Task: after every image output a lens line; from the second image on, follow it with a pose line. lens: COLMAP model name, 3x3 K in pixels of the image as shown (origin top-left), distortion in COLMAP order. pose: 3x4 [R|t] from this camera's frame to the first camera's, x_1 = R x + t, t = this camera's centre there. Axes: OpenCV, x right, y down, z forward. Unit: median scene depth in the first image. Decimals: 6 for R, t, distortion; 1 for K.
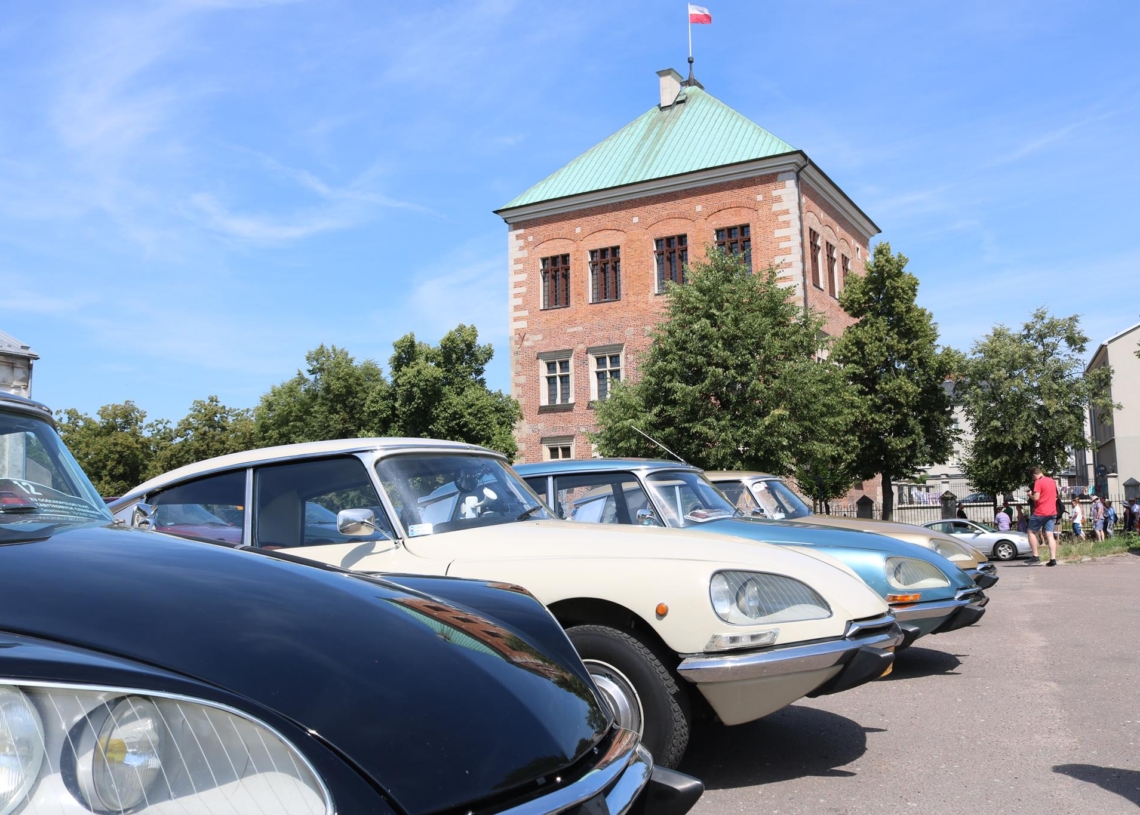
lens RADIAL K [[1023.0, 0, 570.0], [0, 1023.0, 407.5], [0, 0, 1]] dist [-0.119837, 0.081591]
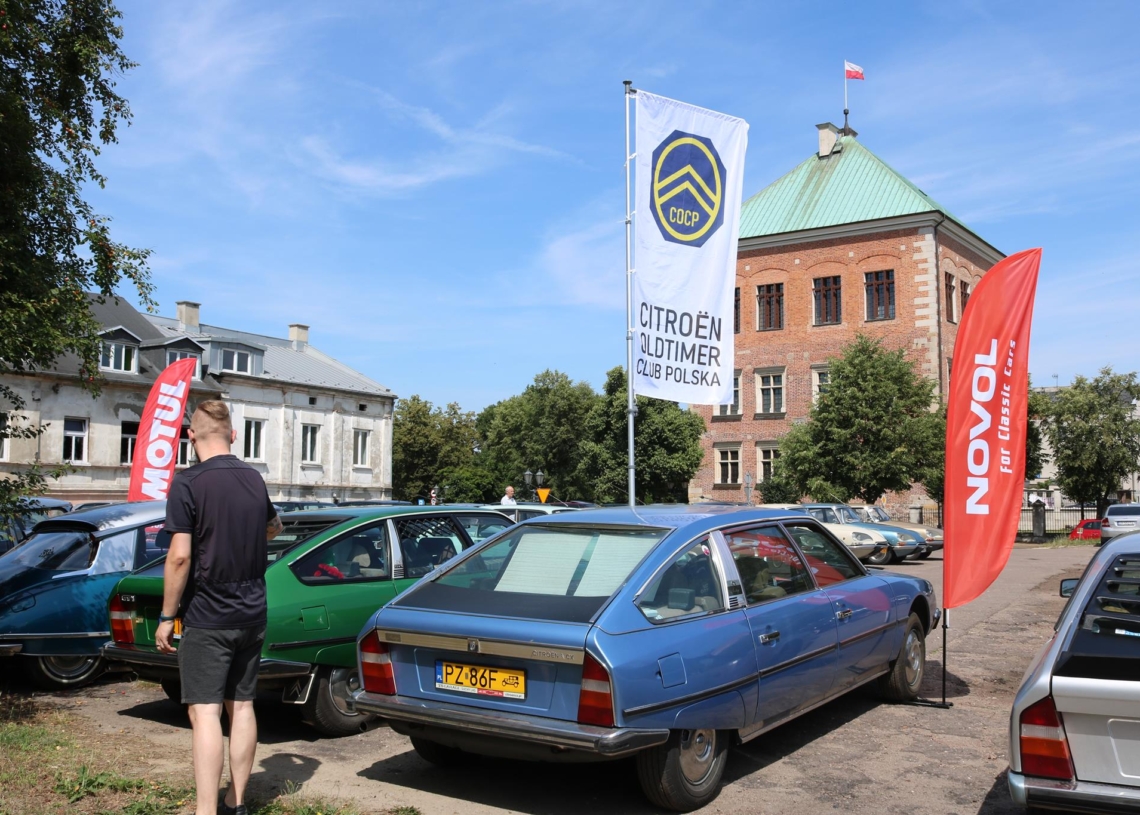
lens RADIAL K [[1155.5, 0, 570.0], [0, 1155.5, 407.5], [0, 0, 1]] dist [-0.137320, 0.168337]
pose [[0.993766, 0.017571, -0.110090, -0.051266], [-0.014832, 0.999561, 0.025649, -0.047125], [0.110493, -0.023856, 0.993591, -0.382697]]
